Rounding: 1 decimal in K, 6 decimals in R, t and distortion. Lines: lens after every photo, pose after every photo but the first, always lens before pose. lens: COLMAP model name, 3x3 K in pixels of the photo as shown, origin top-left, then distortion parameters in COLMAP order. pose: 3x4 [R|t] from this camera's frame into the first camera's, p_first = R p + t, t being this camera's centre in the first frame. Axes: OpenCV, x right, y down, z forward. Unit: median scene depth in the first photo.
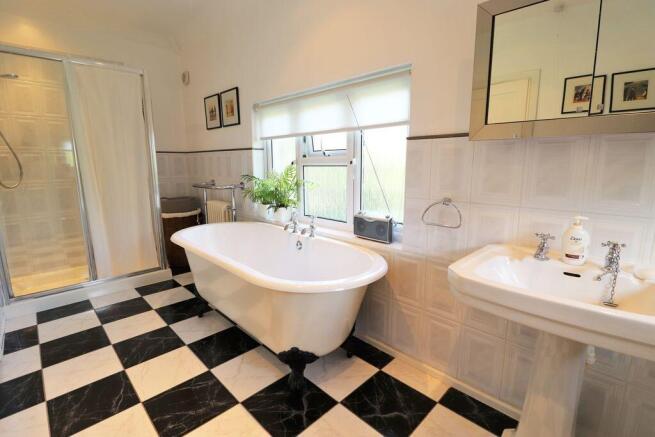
lens RADIAL K [[320.1, 0, 327.5], [0, 320.1, 218.5], [0, 0, 1]] dist [-0.000792, -0.000443]
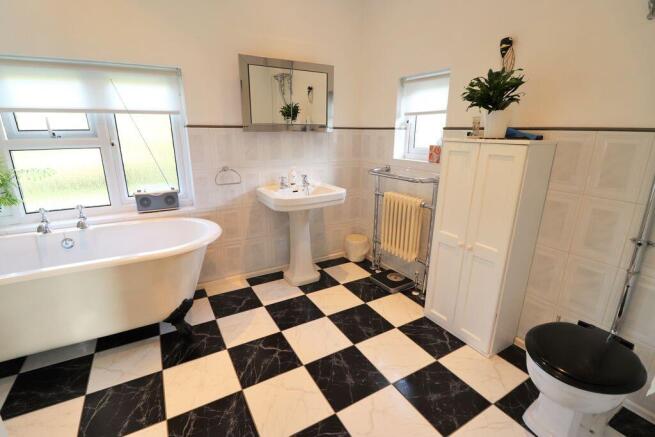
lens RADIAL K [[299.6, 0, 327.5], [0, 299.6, 218.5], [0, 0, 1]] dist [0.002245, 0.000620]
pose [[0.244781, -0.259123, 0.934311, -0.840112], [0.163223, 0.960886, 0.223731, -0.058638], [-0.955741, 0.097736, 0.277502, 0.109408]]
